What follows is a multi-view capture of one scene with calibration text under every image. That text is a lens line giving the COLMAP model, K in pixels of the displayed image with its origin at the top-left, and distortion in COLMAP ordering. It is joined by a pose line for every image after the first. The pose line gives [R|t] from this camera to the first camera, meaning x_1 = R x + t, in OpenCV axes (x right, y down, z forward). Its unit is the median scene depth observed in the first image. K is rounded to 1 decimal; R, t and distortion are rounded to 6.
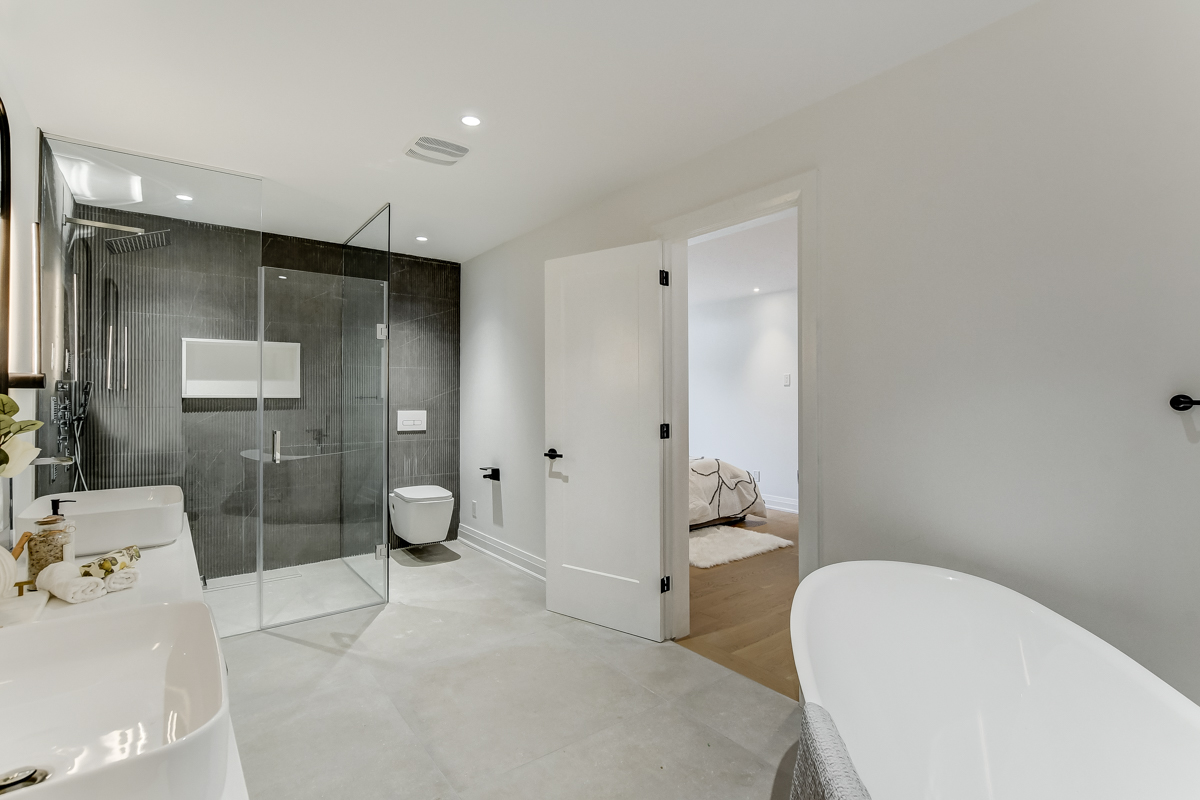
lens RADIAL K [[561.6, 0, 601.1], [0, 561.6, 396.5], [0, 0, 1]] dist [-0.000002, -0.000060]
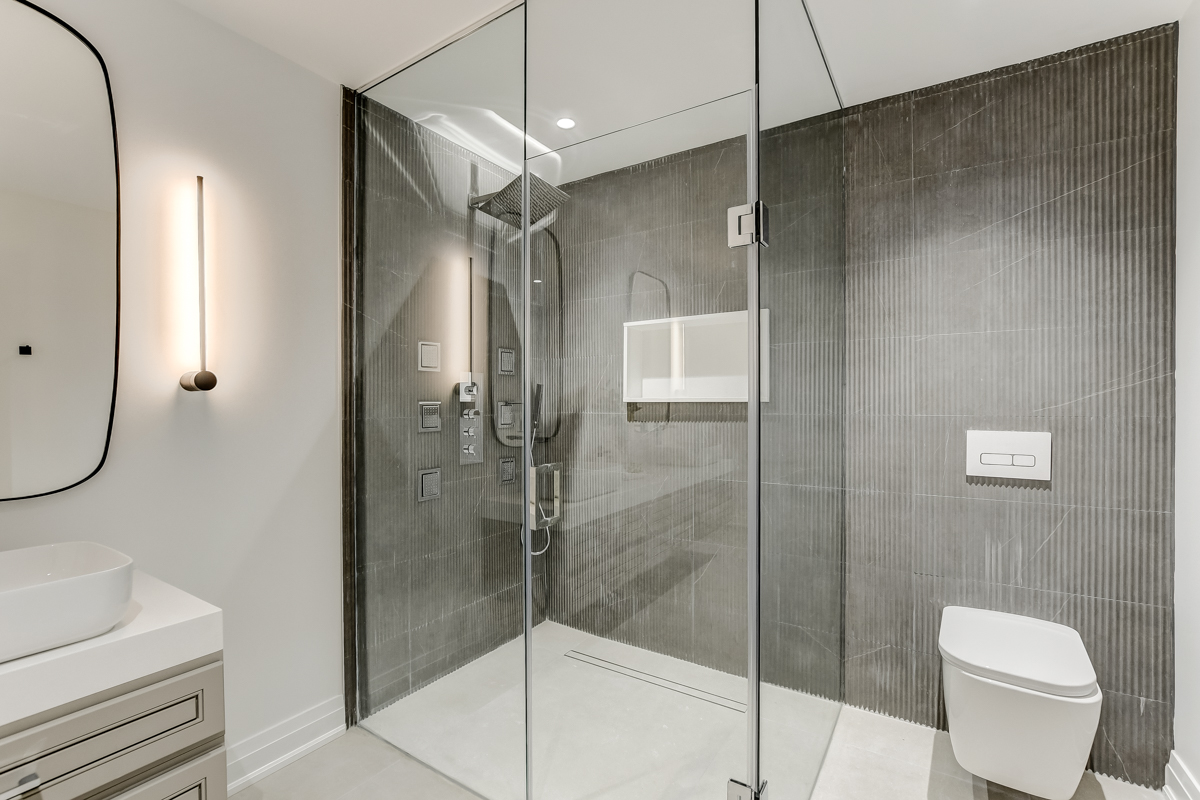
lens RADIAL K [[537.1, 0, 598.2], [0, 537.1, 408.7], [0, 0, 1]] dist [-0.011168, 0.000509]
pose [[0.332680, 0.005951, -0.943021, -0.058696], [0.003458, 0.999966, 0.007530, 0.003820], [0.943033, -0.005766, 0.332648, 0.576433]]
